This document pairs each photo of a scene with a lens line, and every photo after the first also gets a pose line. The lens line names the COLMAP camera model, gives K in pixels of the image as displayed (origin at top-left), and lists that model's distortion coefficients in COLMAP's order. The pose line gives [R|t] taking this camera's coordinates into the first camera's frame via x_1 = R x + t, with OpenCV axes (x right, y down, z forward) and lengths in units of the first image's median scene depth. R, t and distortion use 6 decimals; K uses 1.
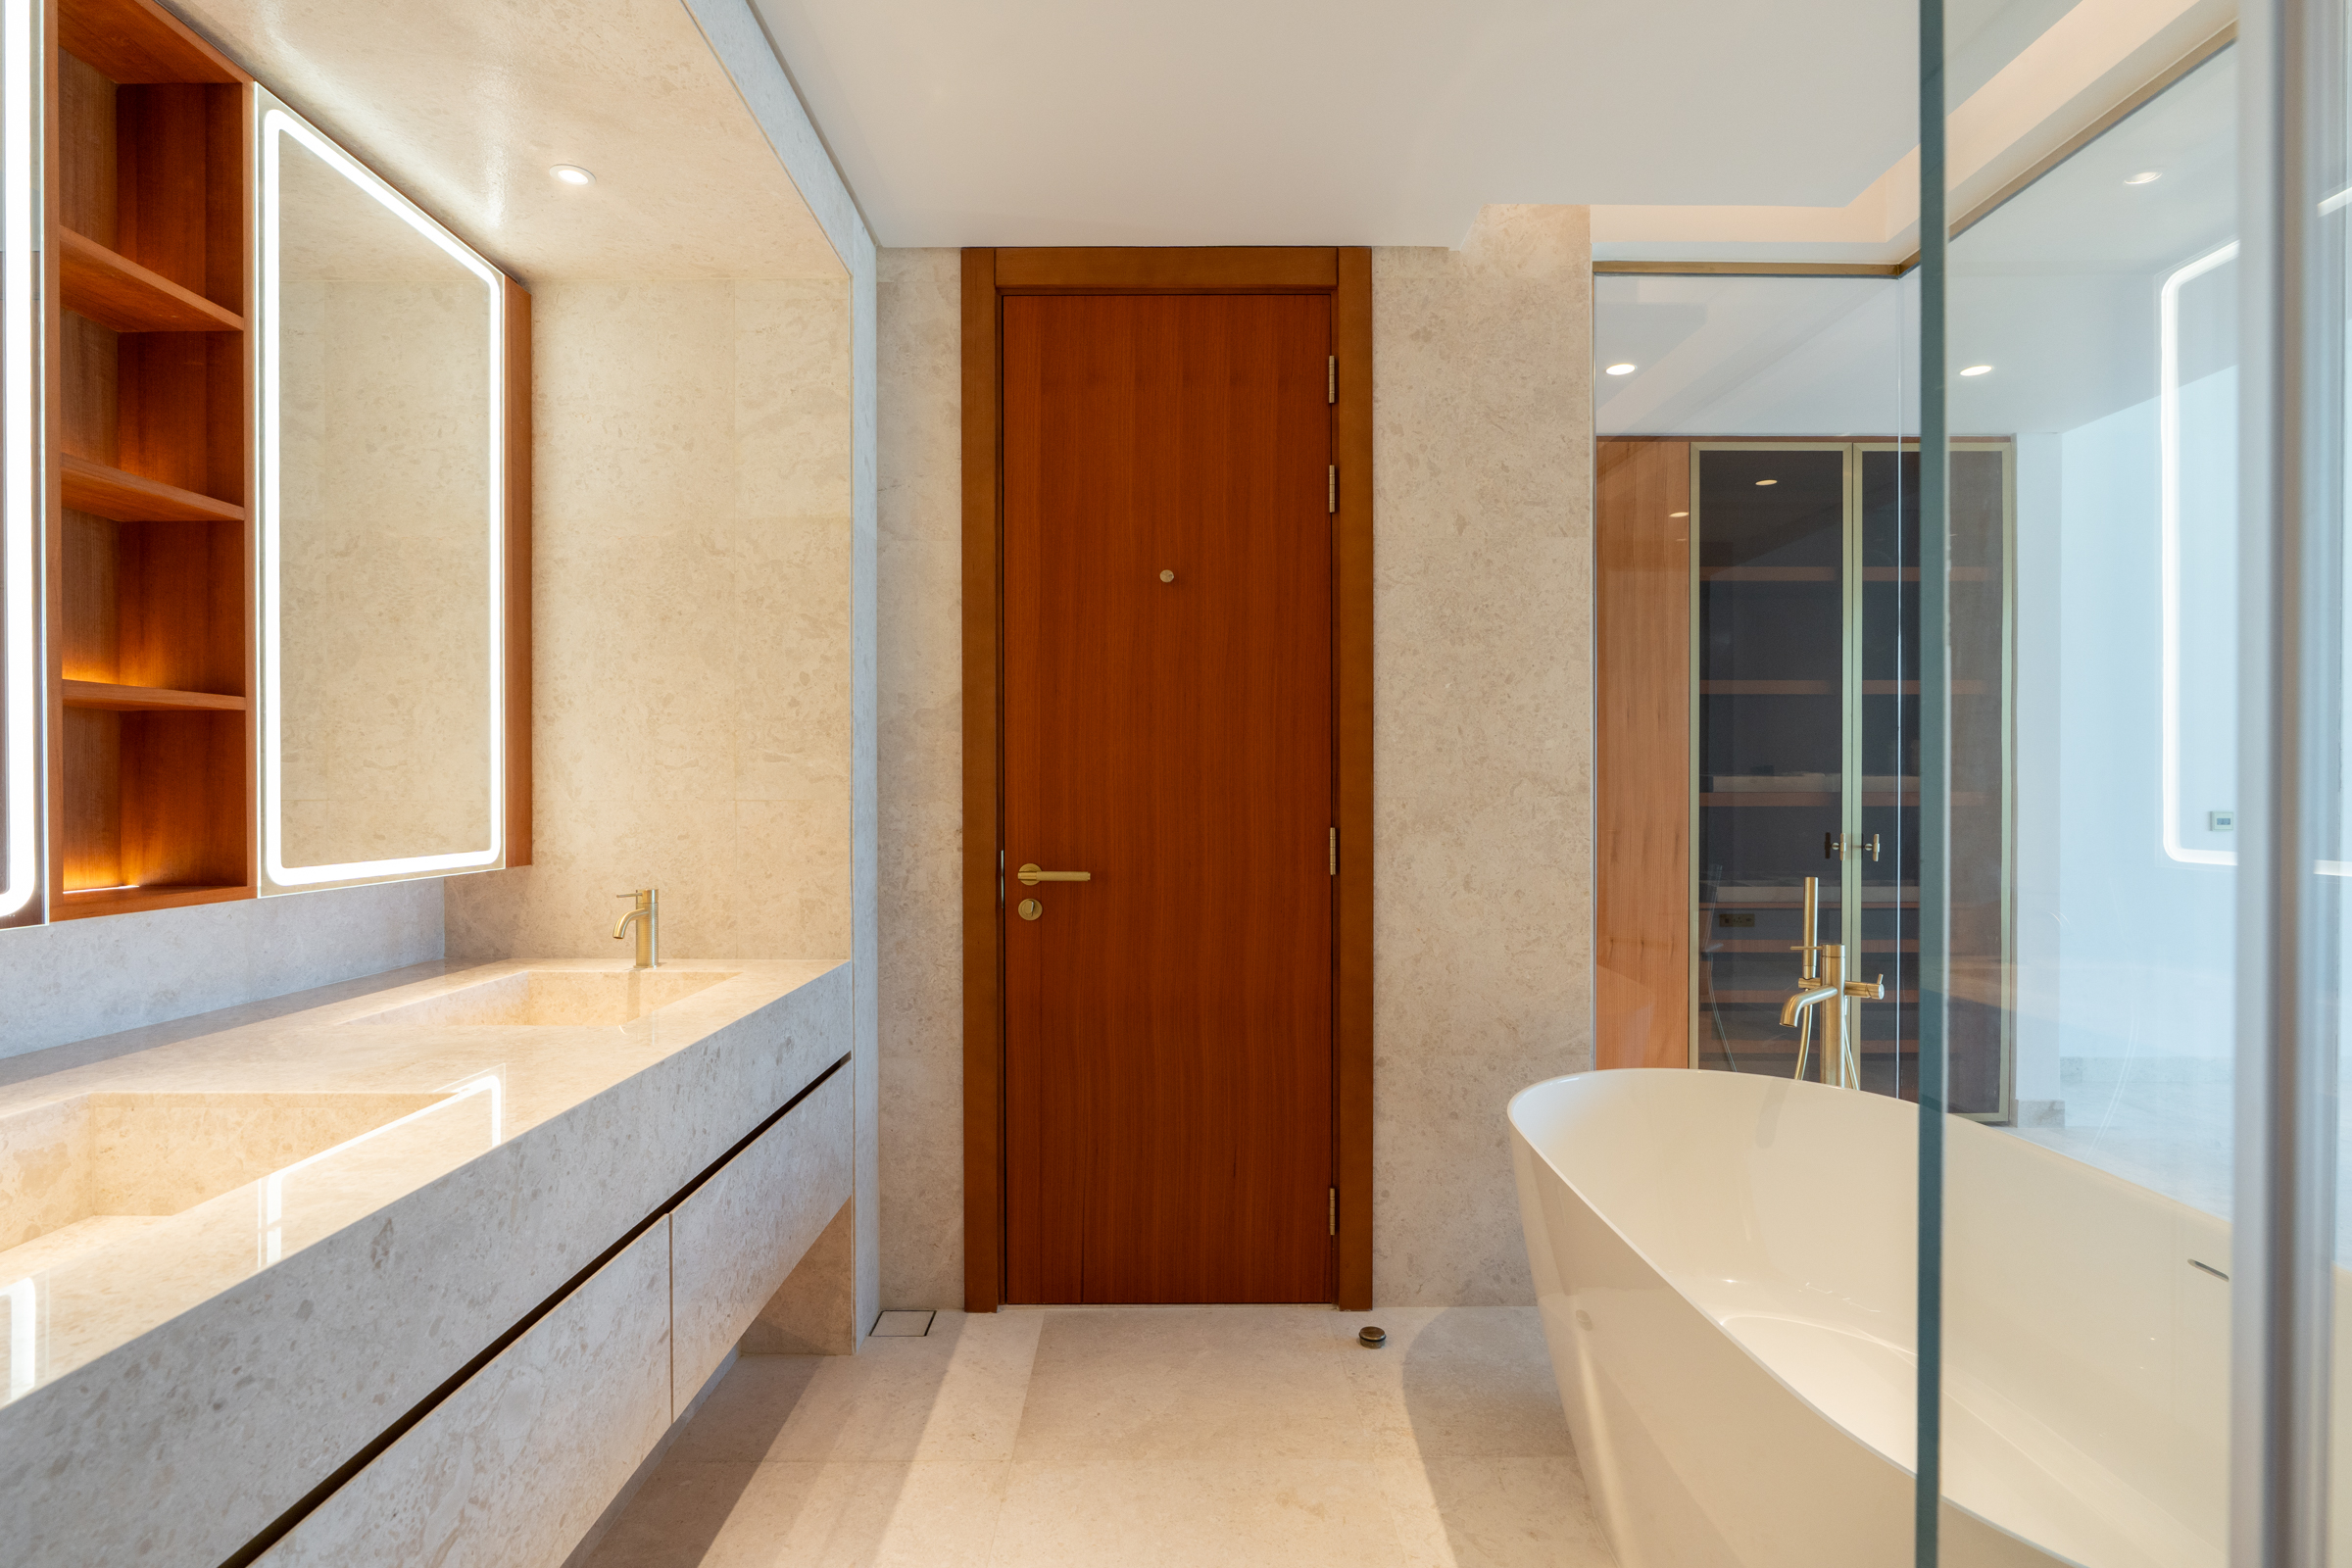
lens RADIAL K [[1065.0, 0, 1174.1], [0, 1065.0, 793.4], [0, 0, 1]] dist [-0.011623, 0.003166]
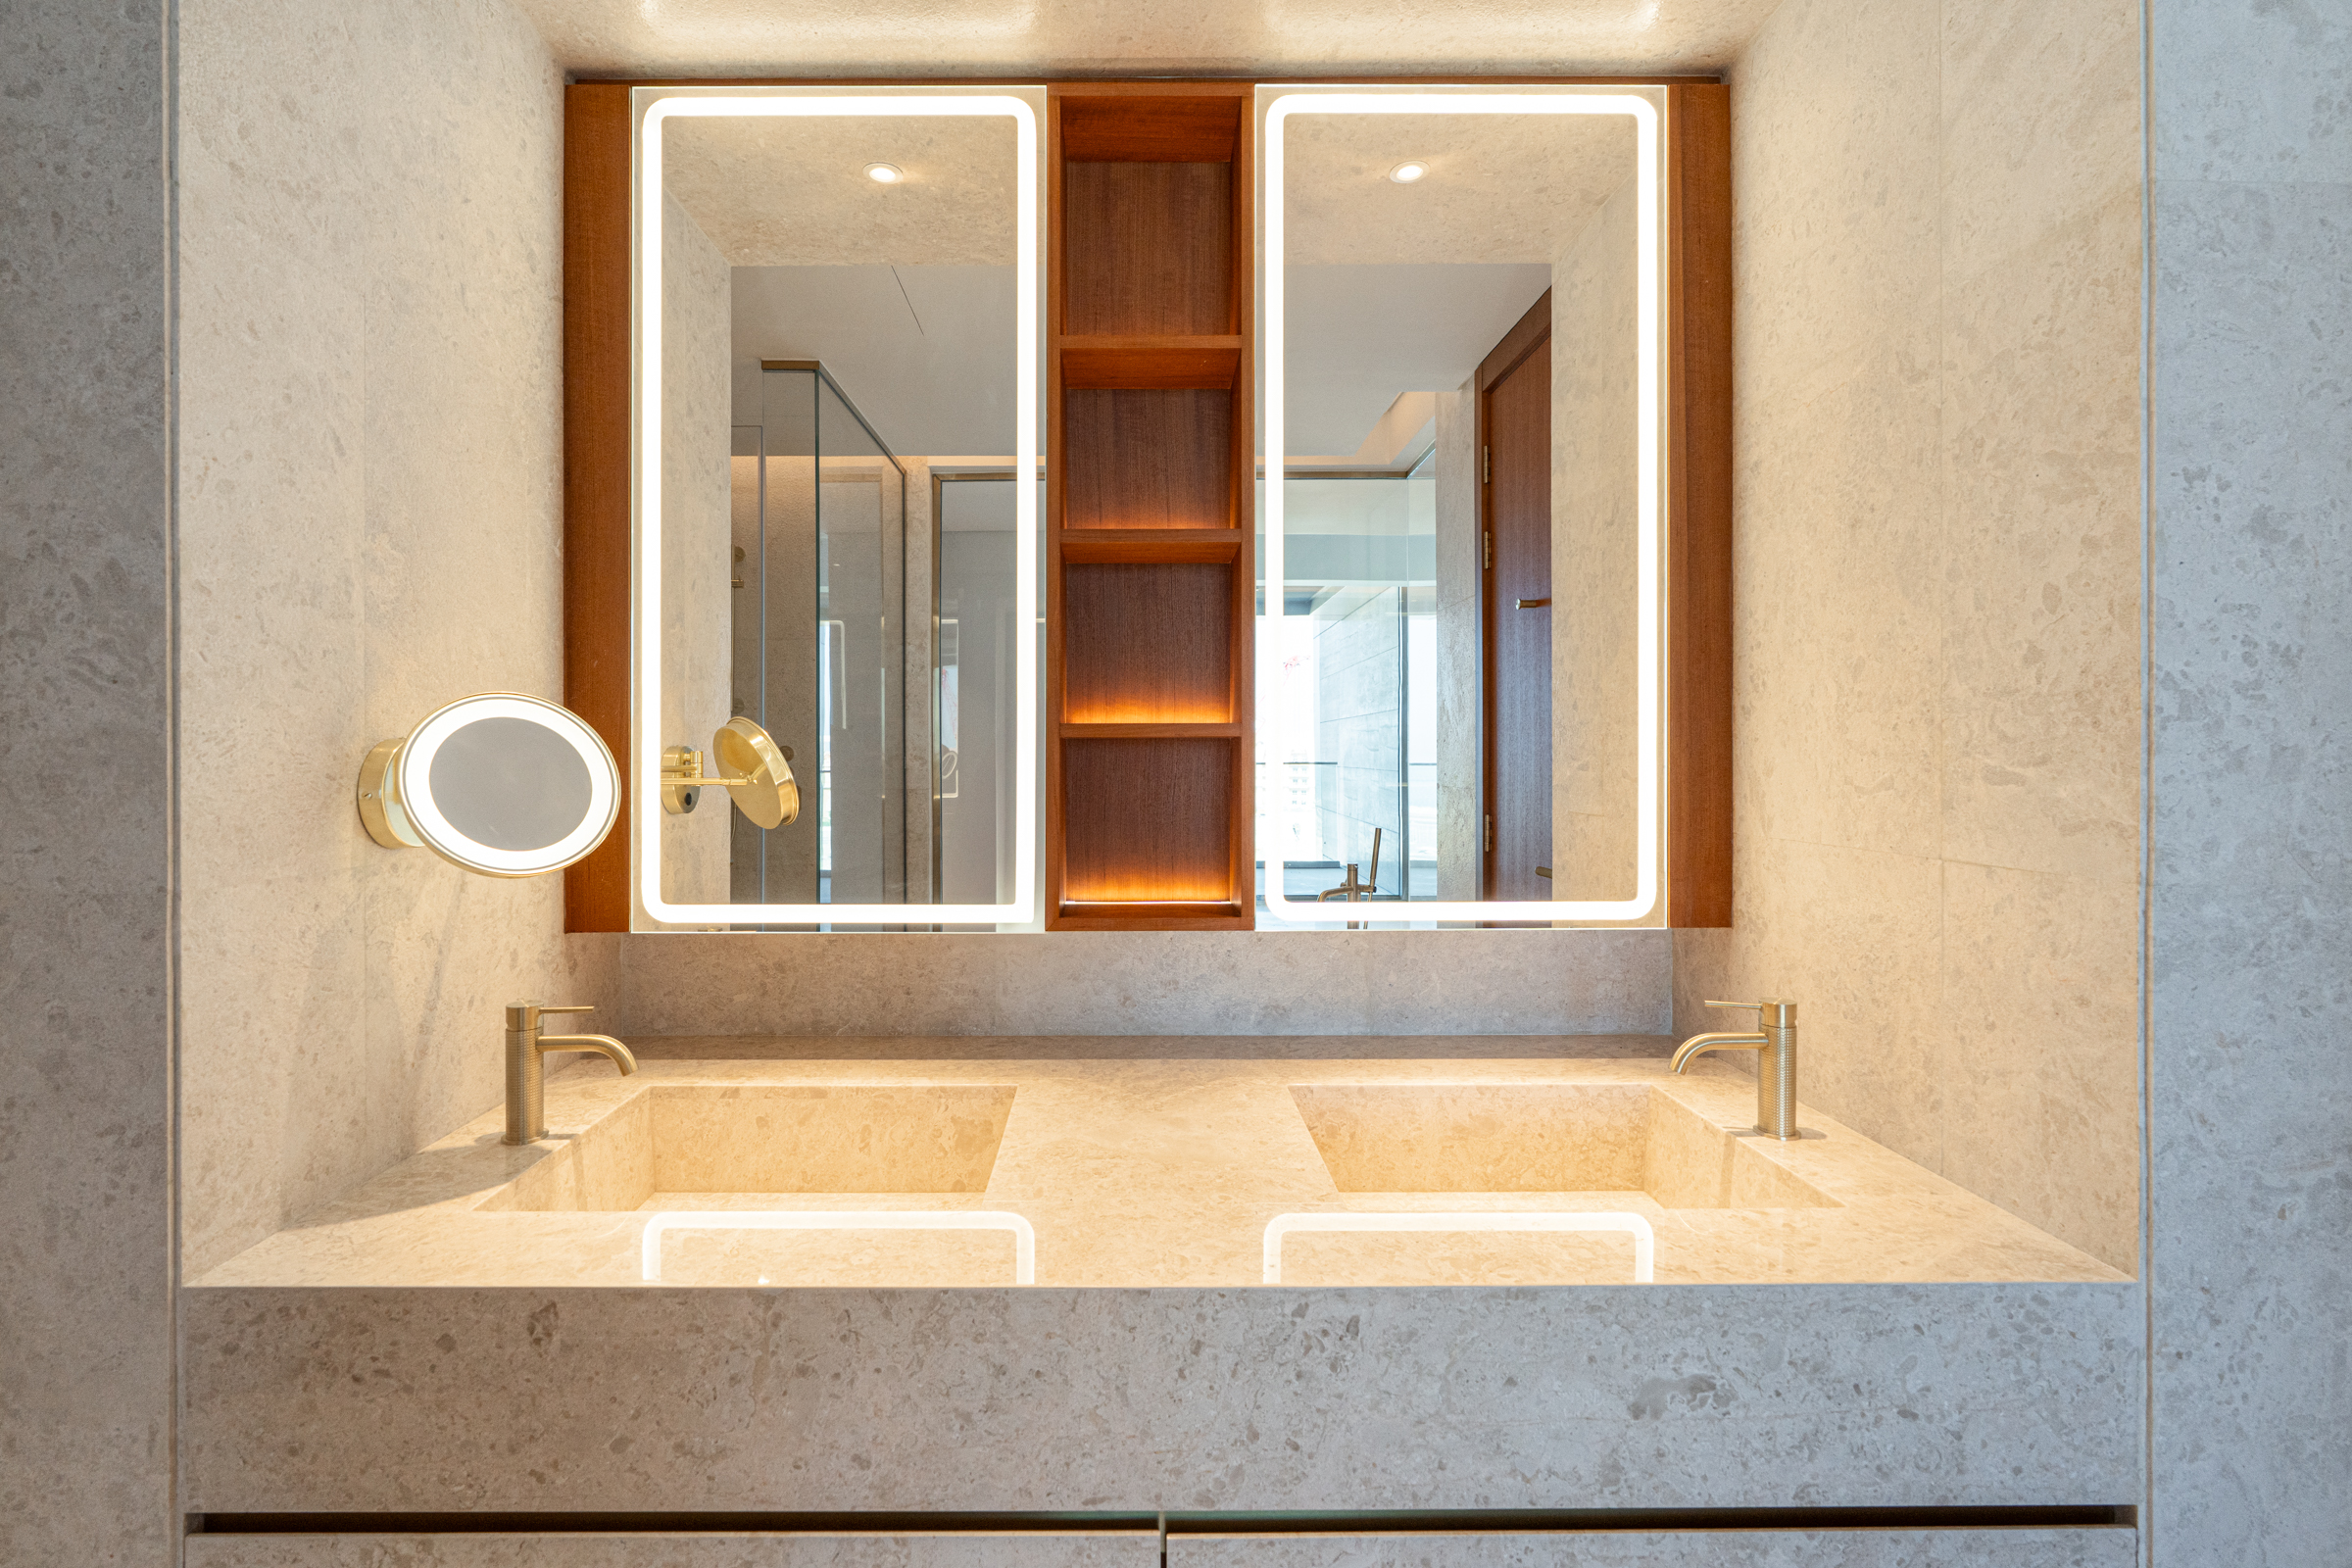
lens RADIAL K [[1168.4, 0, 1139.8], [0, 1168.4, 754.7], [0, 0, 1]] dist [-0.008423, 0.001741]
pose [[-0.001504, 0.001198, -0.999998, 0.179446], [-0.000389, 0.999999, 0.001199, -0.057084], [0.999999, 0.000391, -0.001504, 0.819753]]
